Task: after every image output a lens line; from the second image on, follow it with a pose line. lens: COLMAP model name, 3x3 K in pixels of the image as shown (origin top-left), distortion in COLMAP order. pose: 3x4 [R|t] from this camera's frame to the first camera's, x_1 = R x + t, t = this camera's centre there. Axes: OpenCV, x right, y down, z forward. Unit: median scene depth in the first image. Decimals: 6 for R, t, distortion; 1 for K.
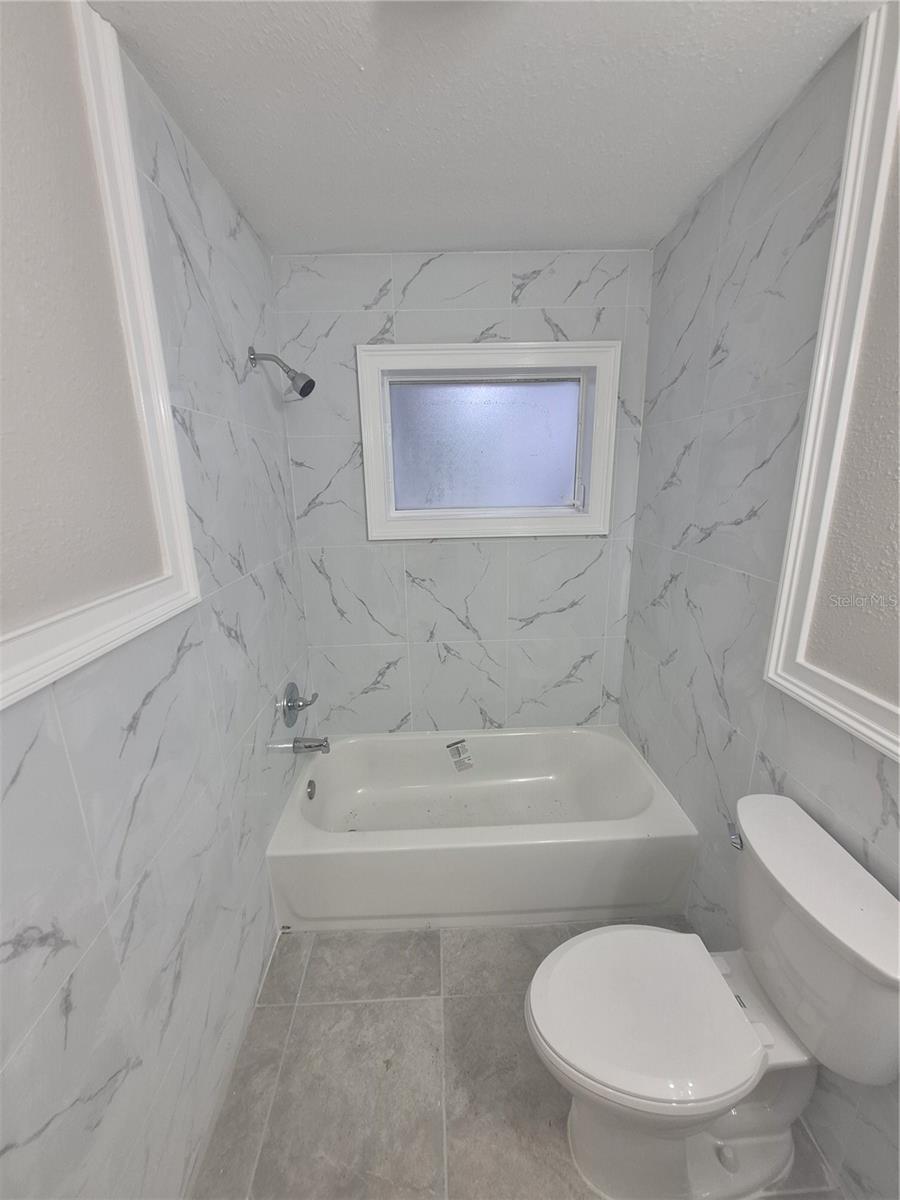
lens RADIAL K [[469.5, 0, 440.6], [0, 469.5, 598.3], [0, 0, 1]] dist [0.001033, -0.000510]
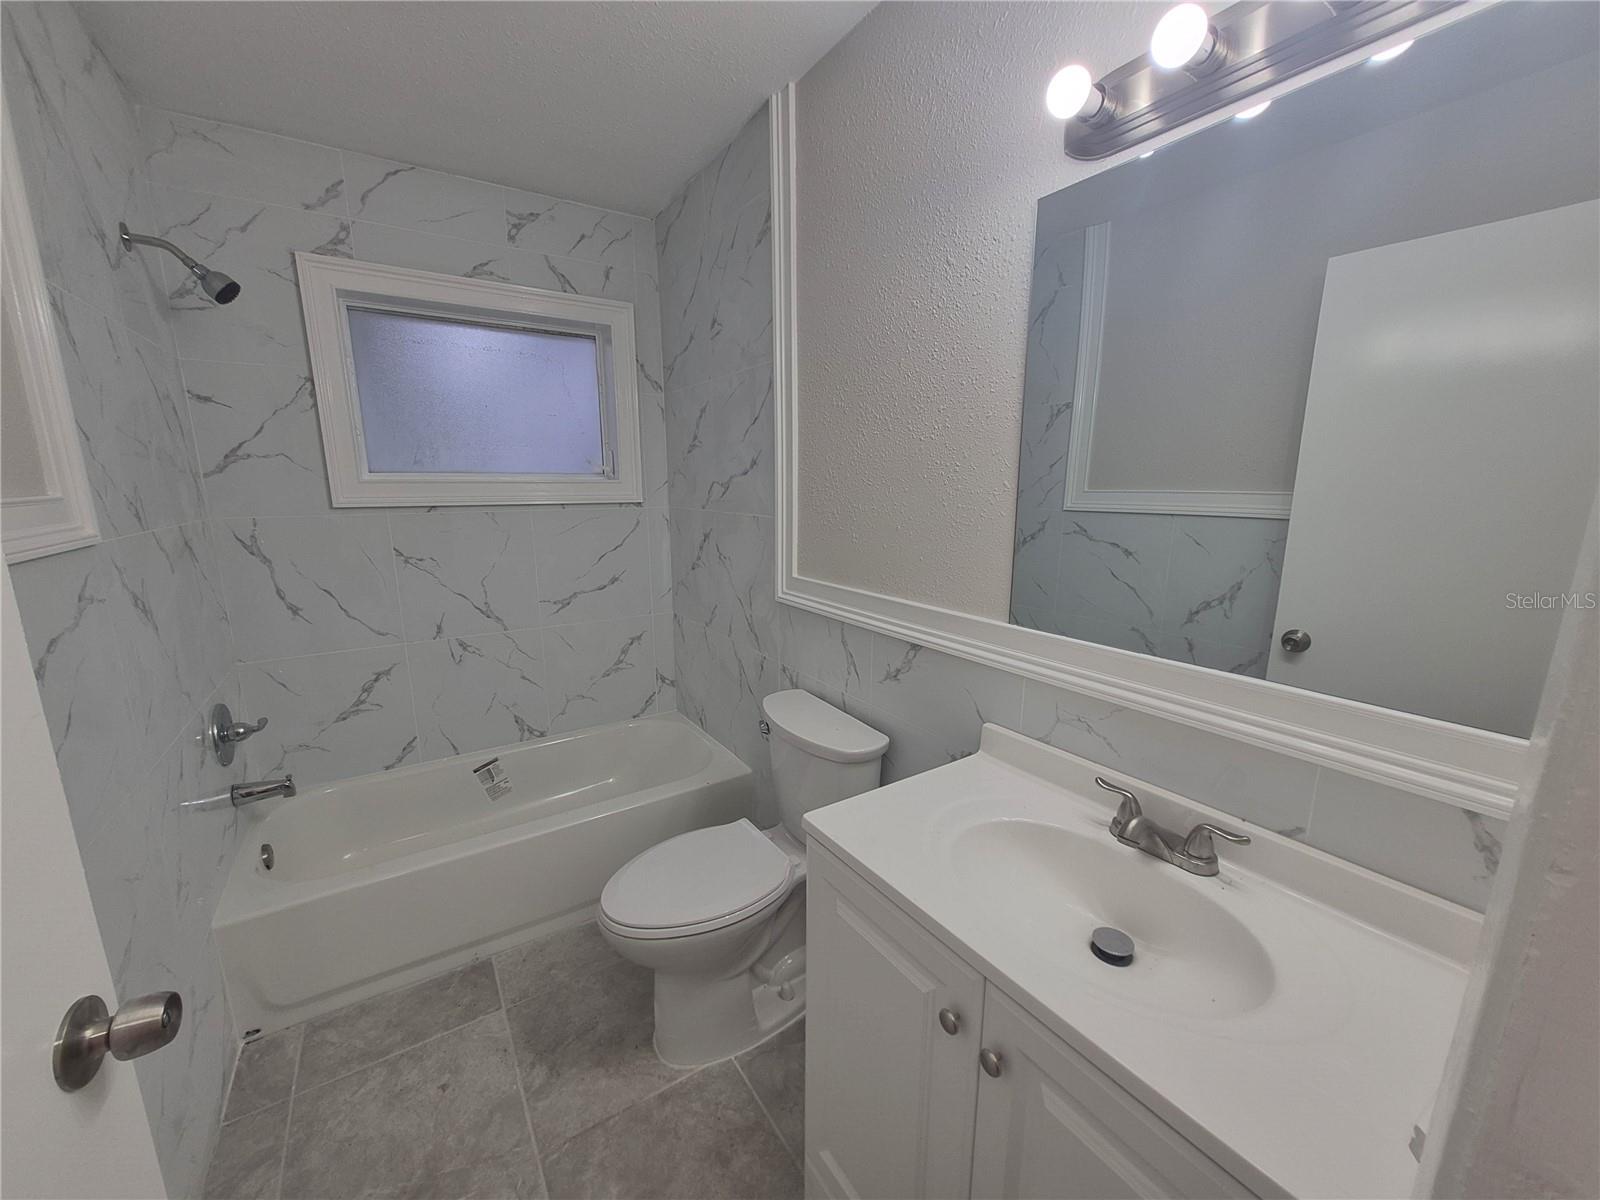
lens RADIAL K [[625.9, 0, 793.9], [0, 625.9, 607.4], [0, 0, 1]] dist [0.001033, -0.000510]
pose [[0.853473, -0.083581, 0.514390, -0.056724], [0.112524, 0.993327, -0.025299, 0.159260], [-0.508843, 0.079473, 0.857183, -0.250903]]
